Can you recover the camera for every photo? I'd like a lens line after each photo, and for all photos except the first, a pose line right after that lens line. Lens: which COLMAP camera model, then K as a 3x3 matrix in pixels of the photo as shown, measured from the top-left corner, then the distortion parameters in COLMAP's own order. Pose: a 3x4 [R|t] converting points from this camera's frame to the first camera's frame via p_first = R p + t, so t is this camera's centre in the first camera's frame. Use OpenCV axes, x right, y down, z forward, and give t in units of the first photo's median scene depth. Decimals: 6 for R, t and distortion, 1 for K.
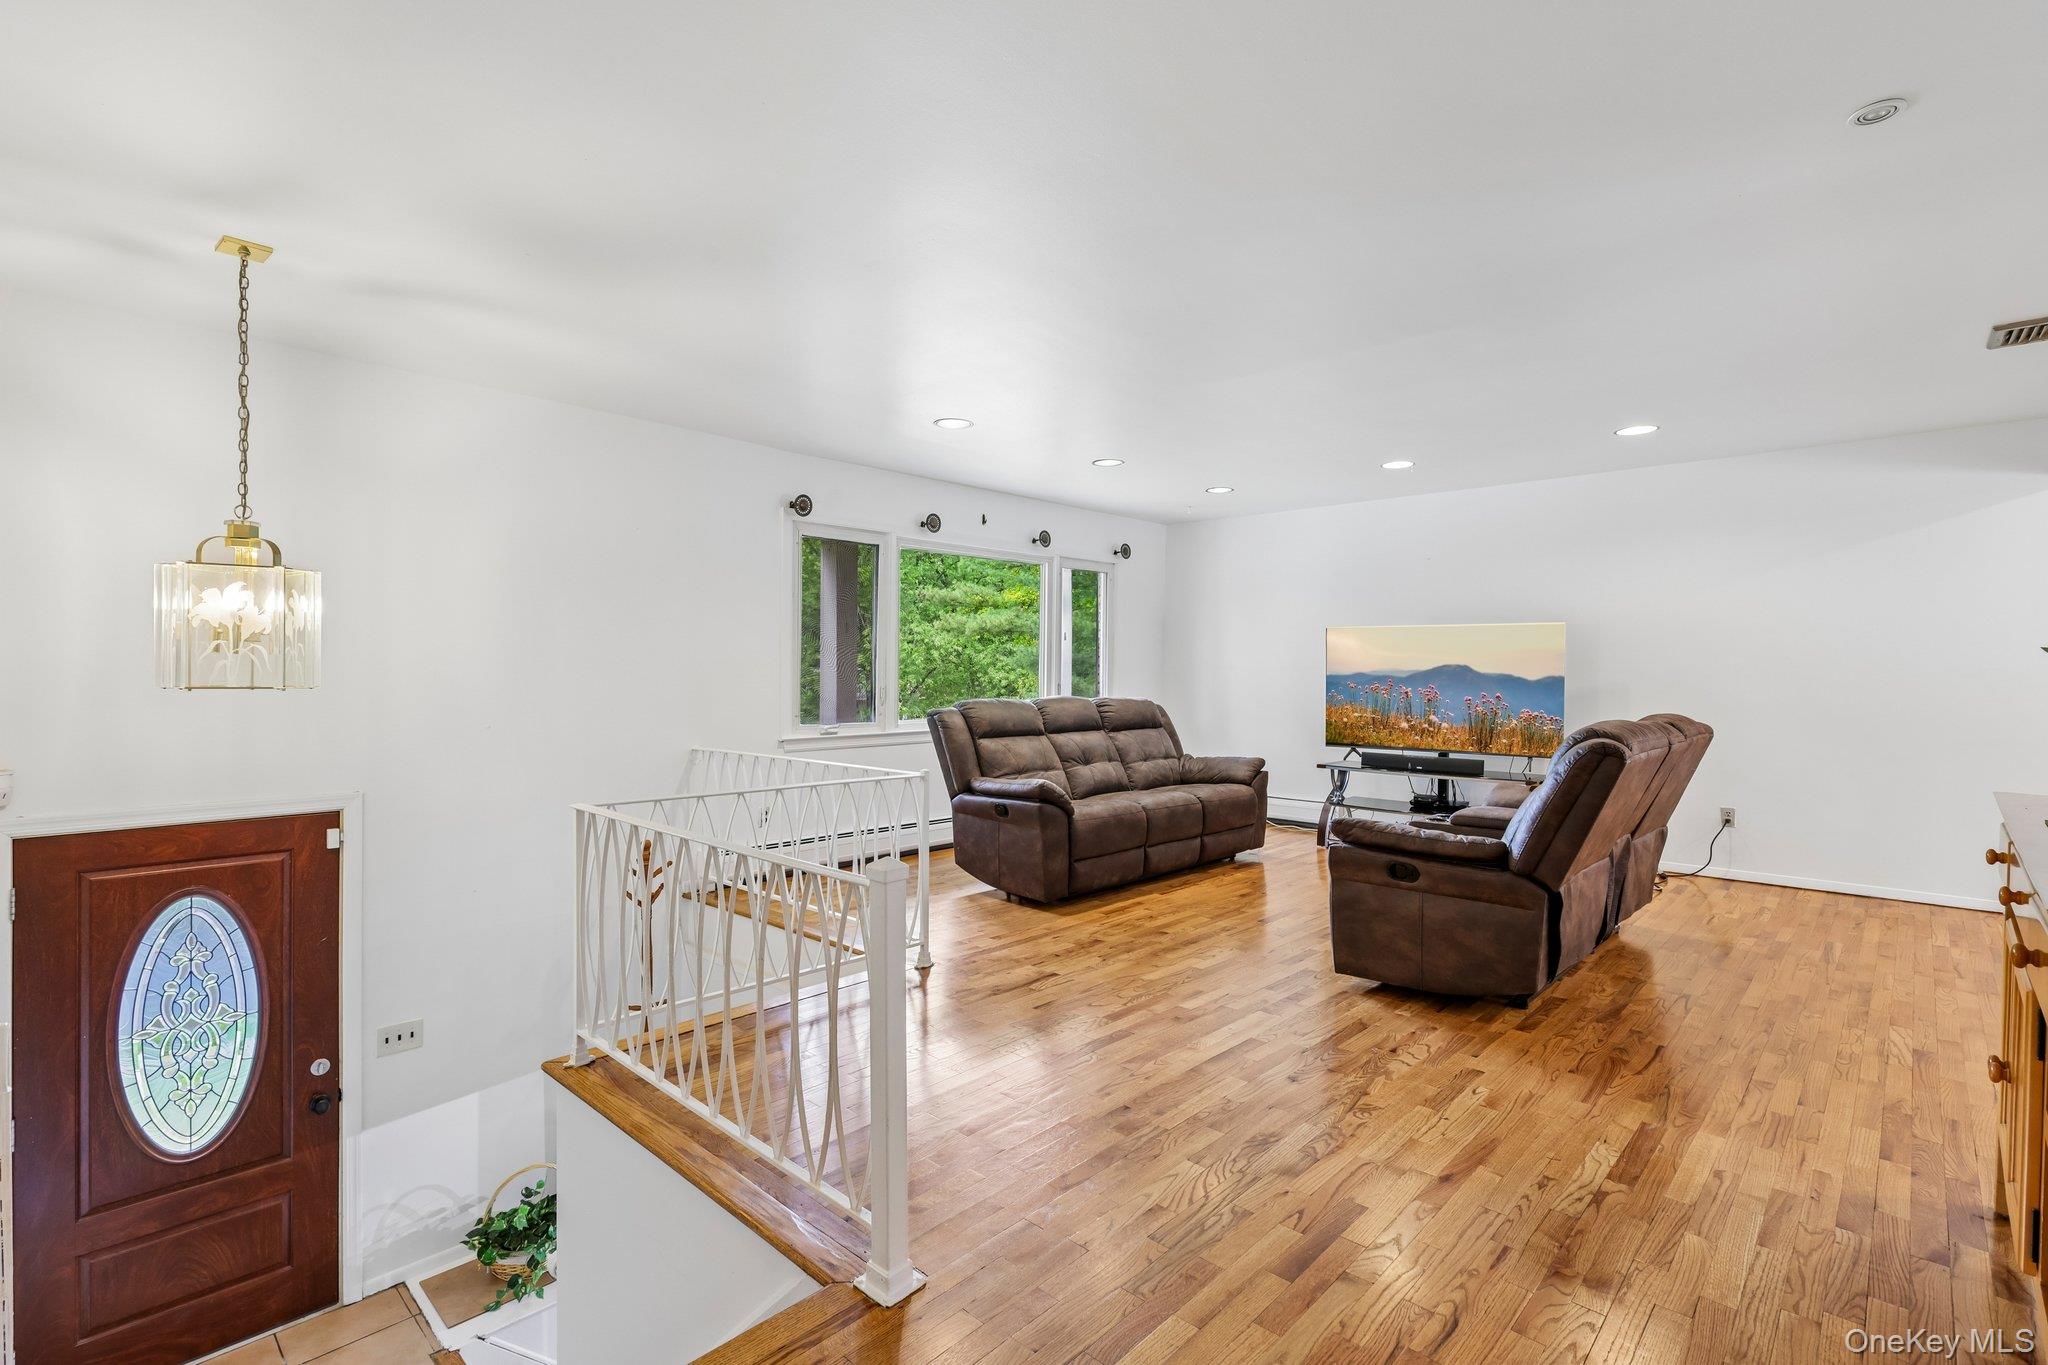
lens RADIAL K [[953.3, 0, 1021.3], [0, 953.3, 677.0], [0, 0, 1]] dist [-0.002363, 0.001833]
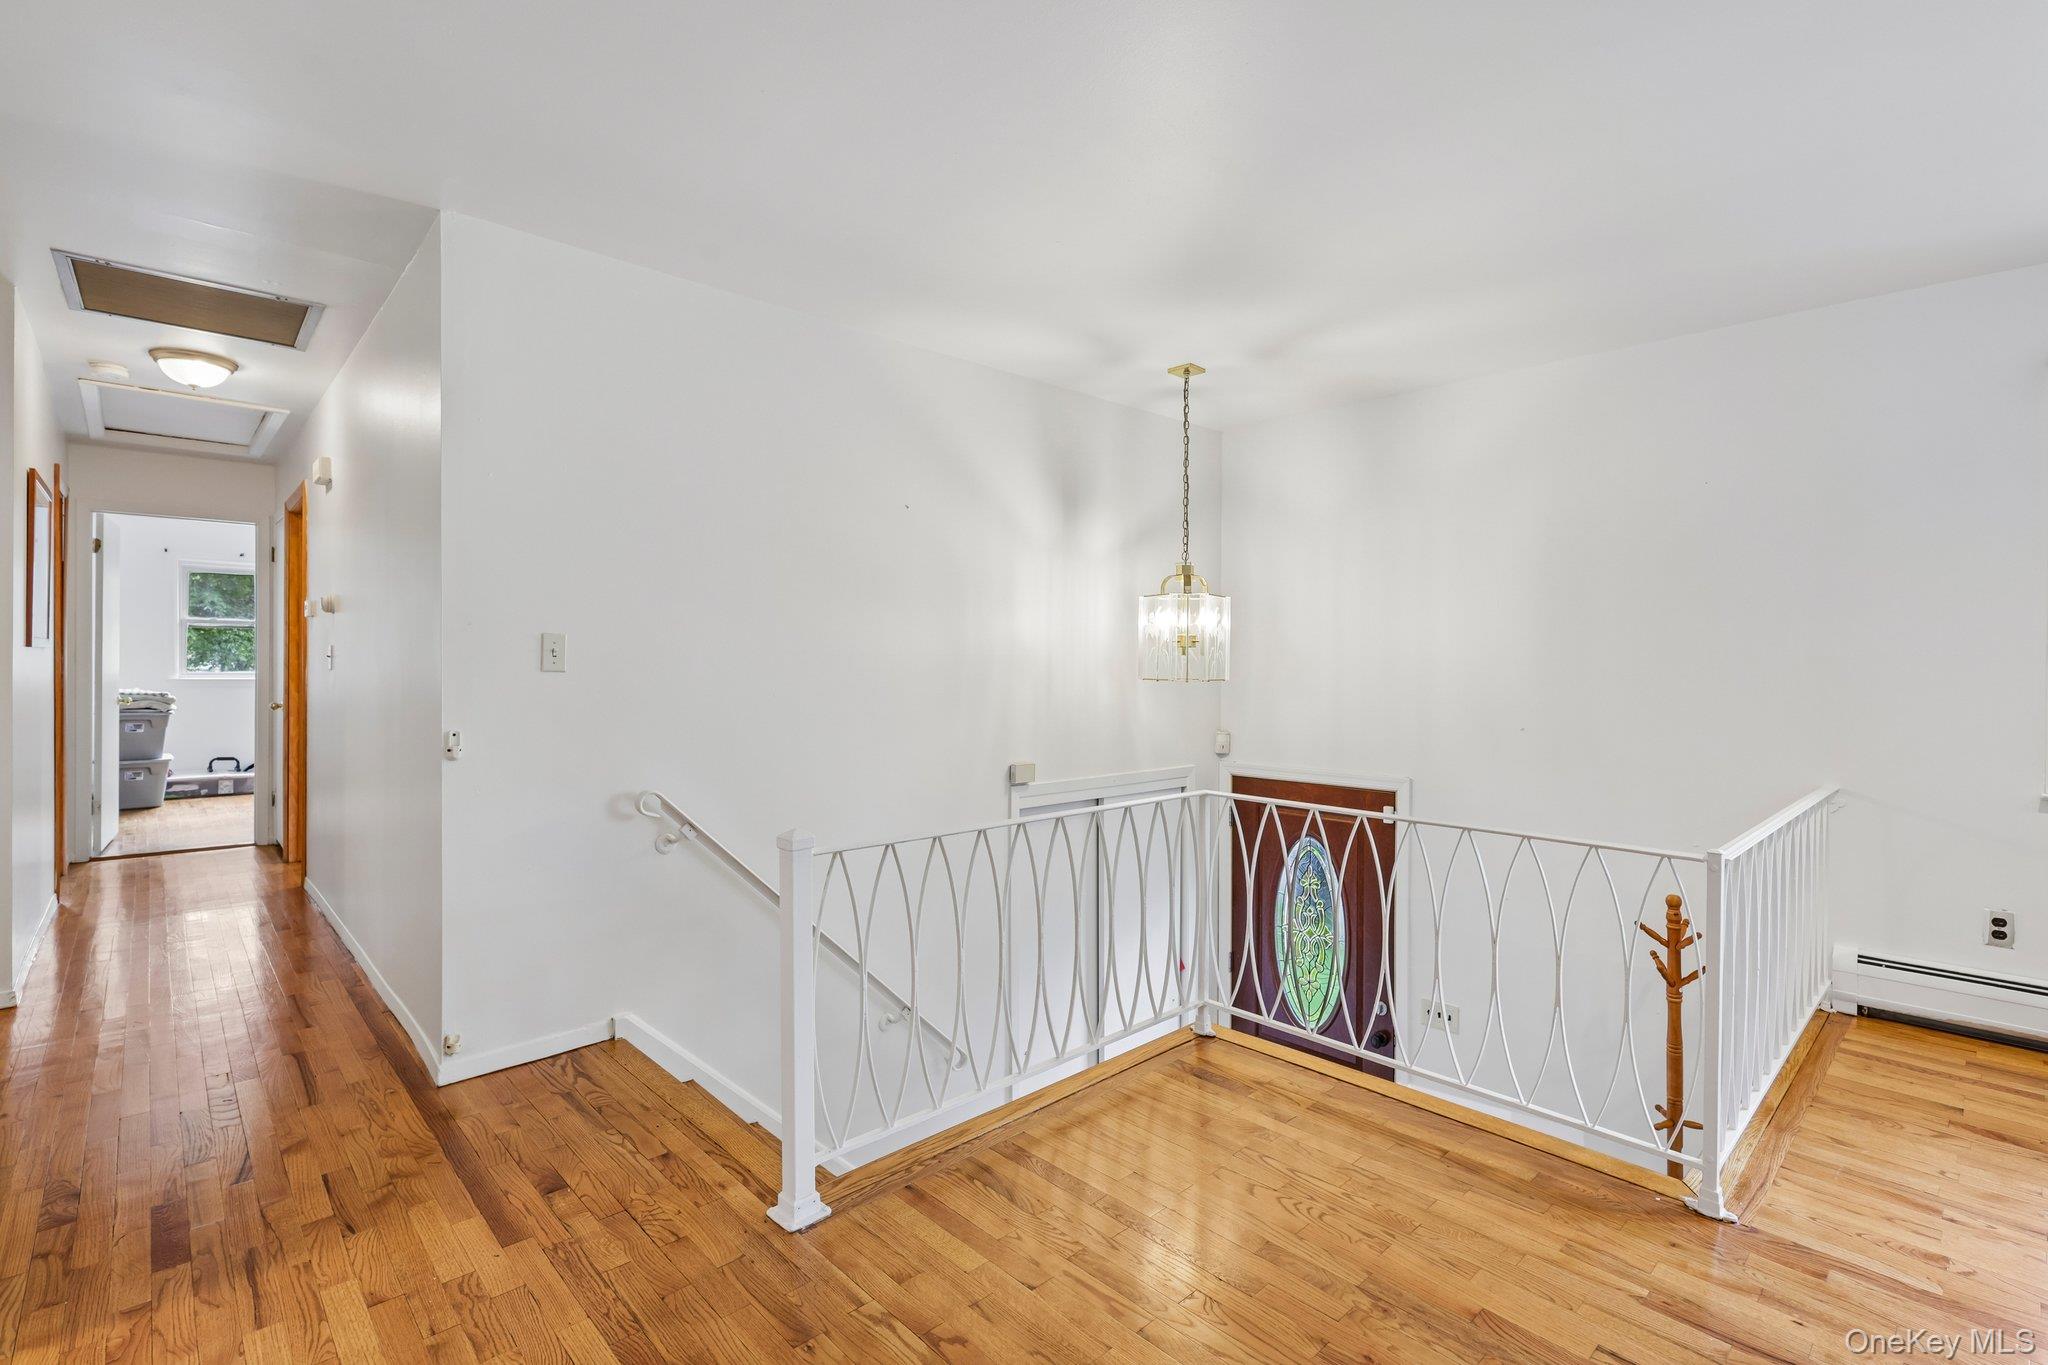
lens RADIAL K [[953.3, 0, 1021.3], [0, 953.3, 677.0], [0, 0, 1]] dist [-0.002363, 0.001833]
pose [[-0.052259, 0.010313, -0.998580, 0.561523], [-0.003079, 0.999940, 0.010488, -0.009942], [0.998629, 0.003623, -0.052224, 0.770635]]
